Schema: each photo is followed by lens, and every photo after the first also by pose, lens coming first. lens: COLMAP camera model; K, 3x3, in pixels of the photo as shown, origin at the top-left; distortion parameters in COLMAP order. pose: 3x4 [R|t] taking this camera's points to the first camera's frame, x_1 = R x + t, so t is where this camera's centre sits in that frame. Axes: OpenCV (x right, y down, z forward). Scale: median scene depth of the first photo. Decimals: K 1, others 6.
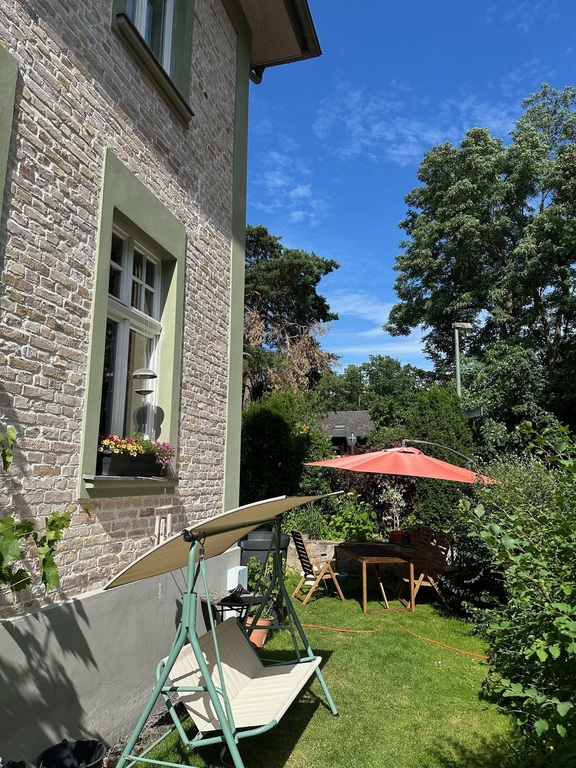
lens RADIAL K [[583.4, 0, 288.0], [0, 583.4, 384.0], [0, 0, 1]] dist [-0.007148, -0.005866]
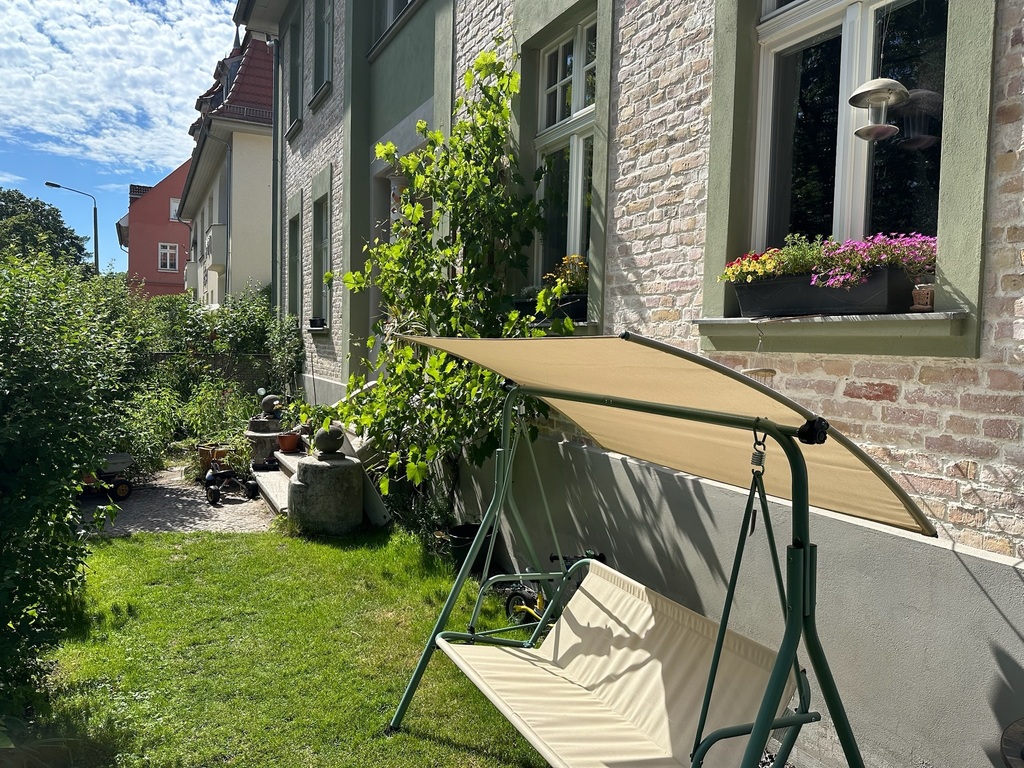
lens RADIAL K [[777.8, 0, 512.0], [0, 777.8, 384.0], [0, 0, 1]] dist [-0.007148, -0.005866]
pose [[-0.769670, 0.019757, -0.638136, 0.493969], [0.086464, 0.993538, -0.073526, 0.312446], [0.632560, -0.111767, -0.766405, 1.715232]]
